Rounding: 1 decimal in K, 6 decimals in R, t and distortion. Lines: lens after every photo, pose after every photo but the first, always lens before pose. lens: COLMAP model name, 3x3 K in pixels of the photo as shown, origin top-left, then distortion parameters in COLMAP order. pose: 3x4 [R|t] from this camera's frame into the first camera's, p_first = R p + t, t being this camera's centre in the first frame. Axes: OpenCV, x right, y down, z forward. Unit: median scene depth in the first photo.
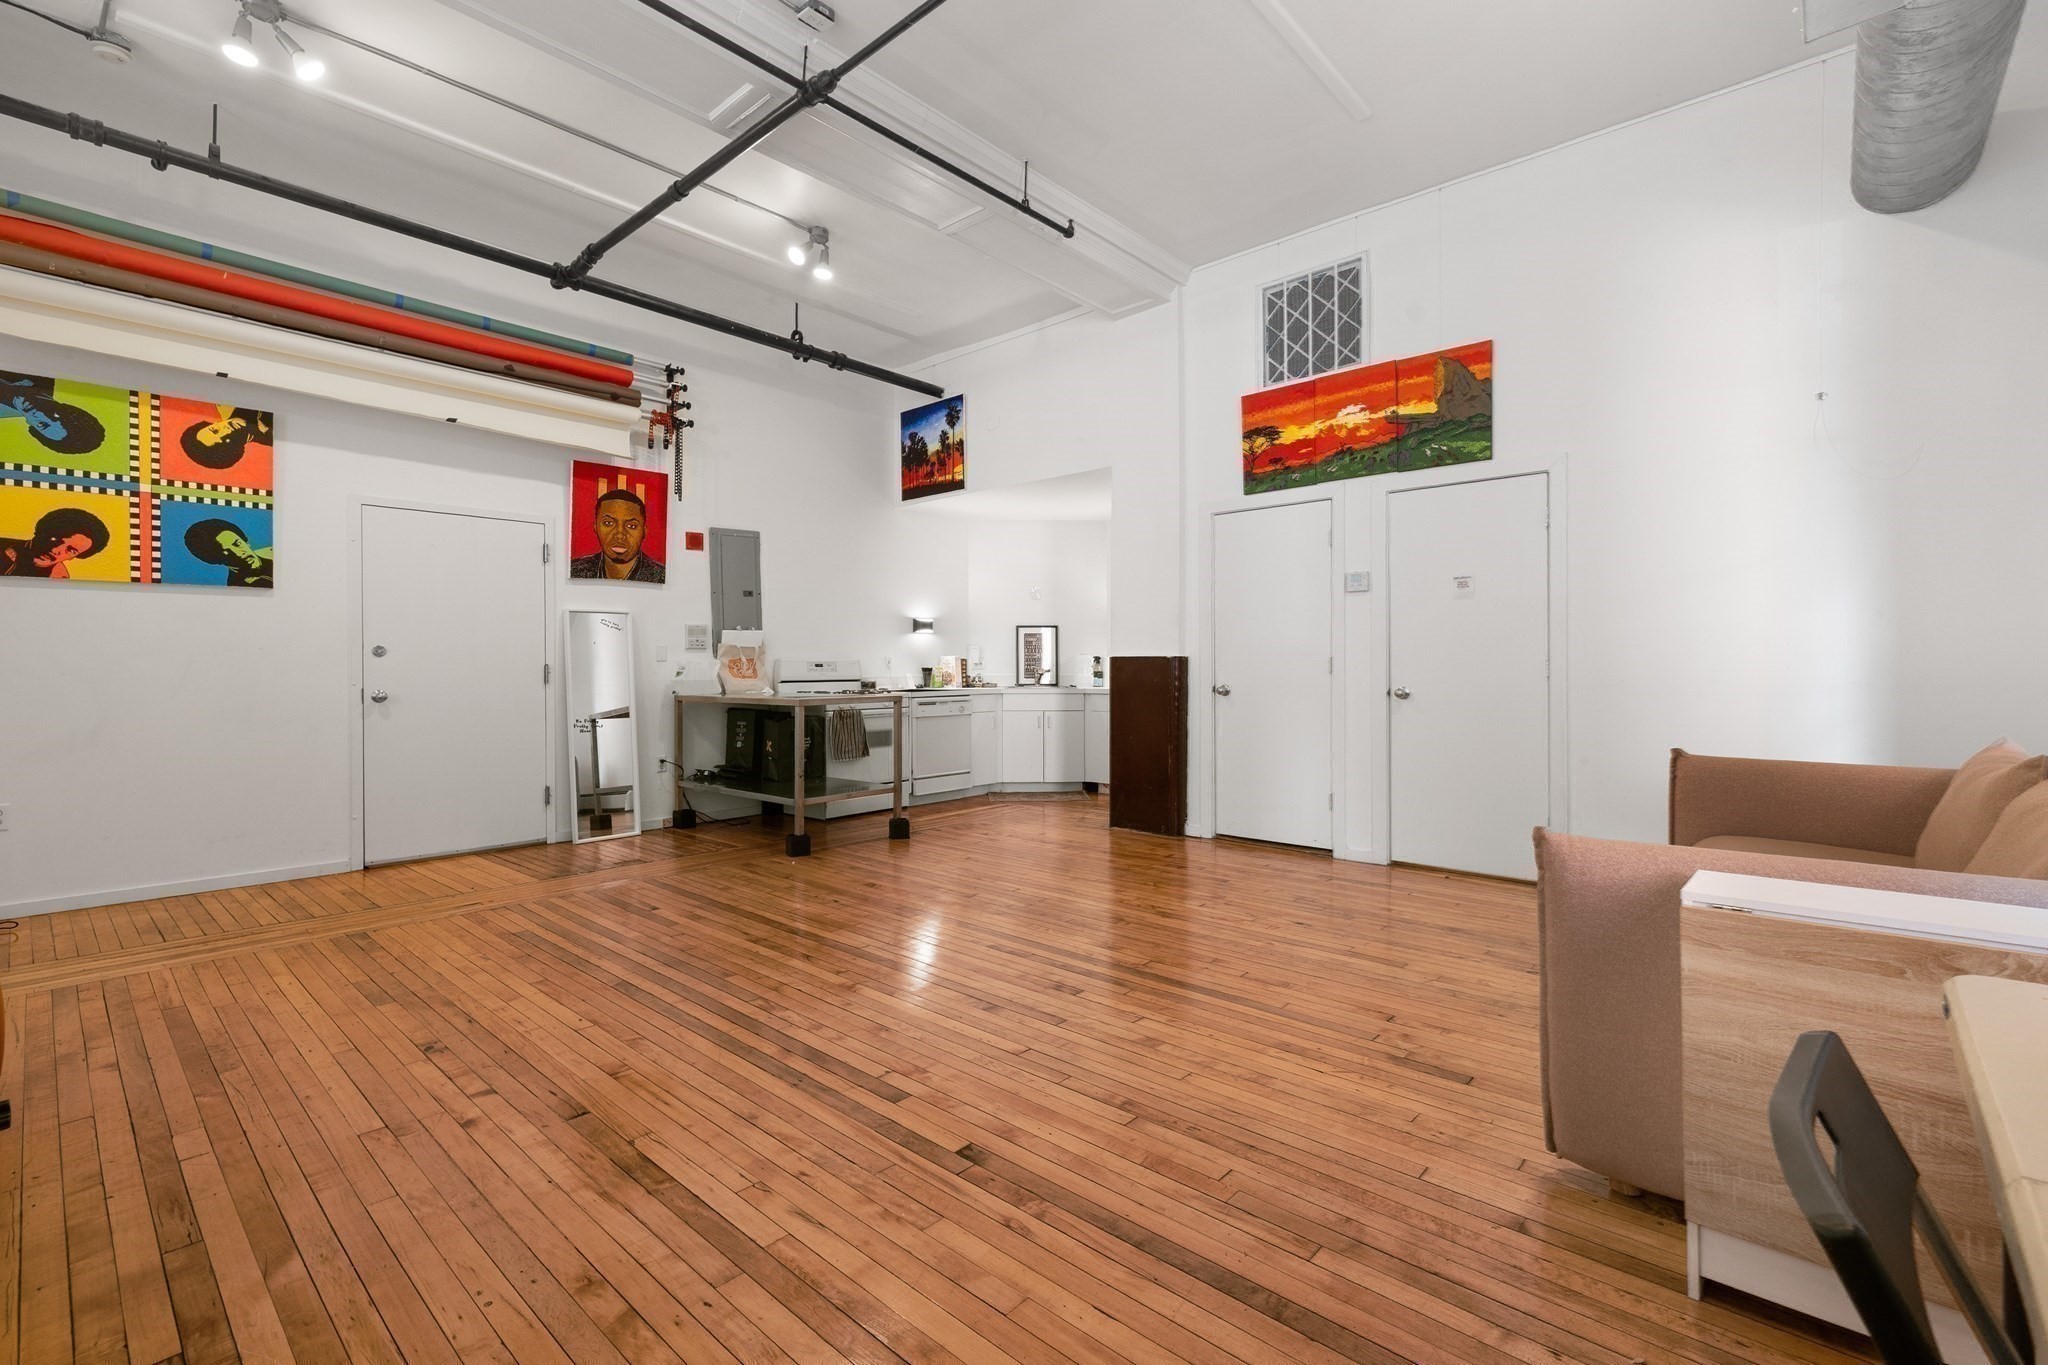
lens RADIAL K [[709.2, 0, 1151.6], [0, 709.2, 669.3], [0, 0, 1]] dist [-0.001279, -0.000098]
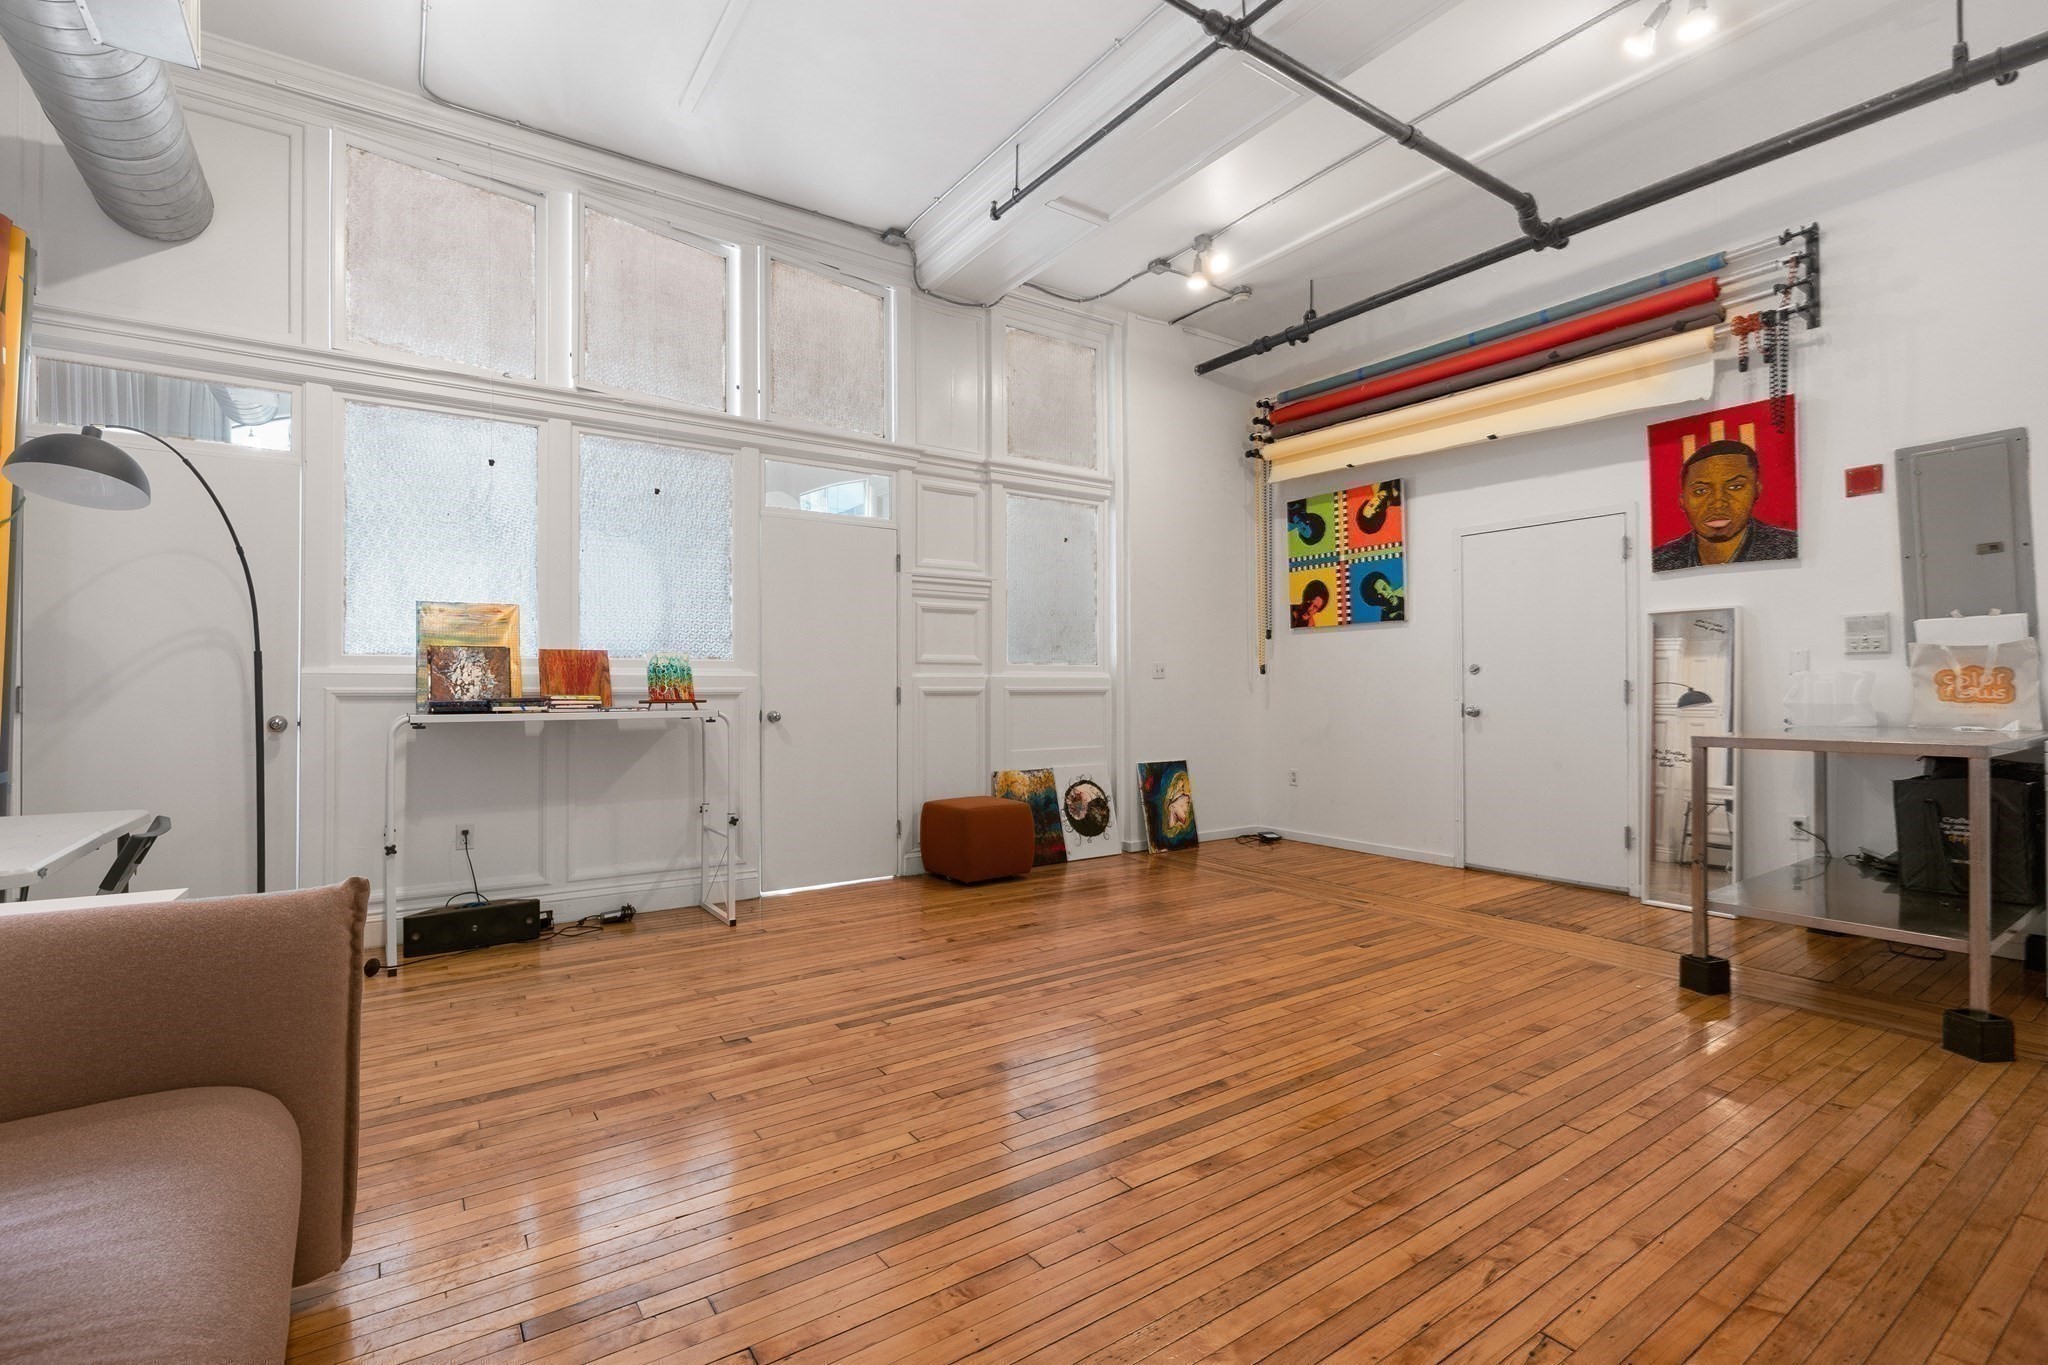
lens RADIAL K [[970.1, 0, 1023.2], [0, 970.1, 670.5], [0, 0, 1]] dist [-0.002154, -0.000213]
pose [[-0.242608, -0.013233, -0.970034, 0.584609], [-0.000290, 0.999908, -0.013568, -0.003950], [0.970124, -0.003011, -0.242589, 0.805987]]
